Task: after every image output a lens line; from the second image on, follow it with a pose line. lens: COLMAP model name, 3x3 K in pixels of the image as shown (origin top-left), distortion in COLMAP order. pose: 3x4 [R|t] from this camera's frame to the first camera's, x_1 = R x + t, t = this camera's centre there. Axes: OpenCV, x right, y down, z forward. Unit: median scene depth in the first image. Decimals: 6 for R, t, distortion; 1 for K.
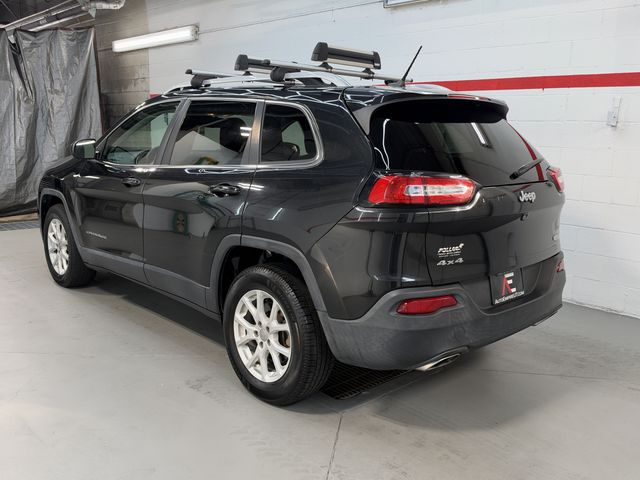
lens RADIAL K [[583.7, 0, 320.0], [0, 583.7, 240.0], [0, 0, 1]] dist [0.011620, -0.008103]
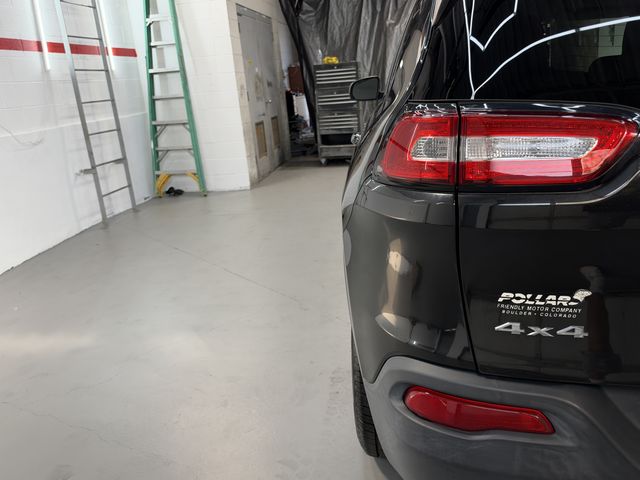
lens RADIAL K [[518.6, 0, 320.0], [0, 518.6, 240.0], [0, 0, 1]] dist [0.059197, -0.096118]
pose [[0.633400, 0.142306, -0.760627, 0.341732], [-0.043892, 0.987969, 0.148290, -0.061273], [0.772578, -0.060541, 0.632026, 0.574838]]
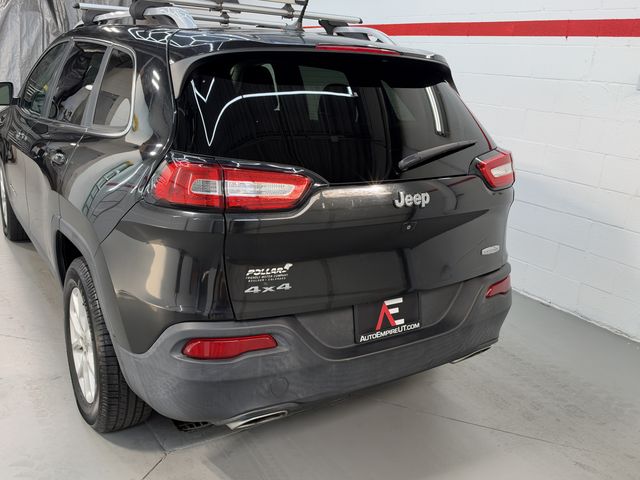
lens RADIAL K [[583.7, 0, 320.0], [0, 583.7, 240.0], [0, 0, 1]] dist [0.011620, -0.008103]
pose [[0.985820, 0.079558, -0.147748, 0.335835], [-0.064787, 0.992648, 0.102237, -0.085325], [0.154796, -0.091215, 0.983727, 0.276154]]
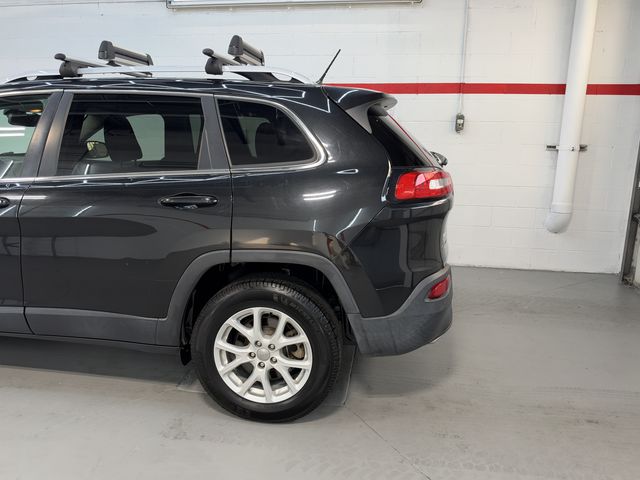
lens RADIAL K [[477.7, 0, 320.0], [0, 477.7, 240.0], [0, 0, 1]] dist [-0.000049, -0.013521]
pose [[0.786274, -0.148861, 0.599678, -0.457299], [0.123035, 0.988829, 0.084143, -0.068955], [-0.605504, 0.007622, 0.795805, 0.351387]]
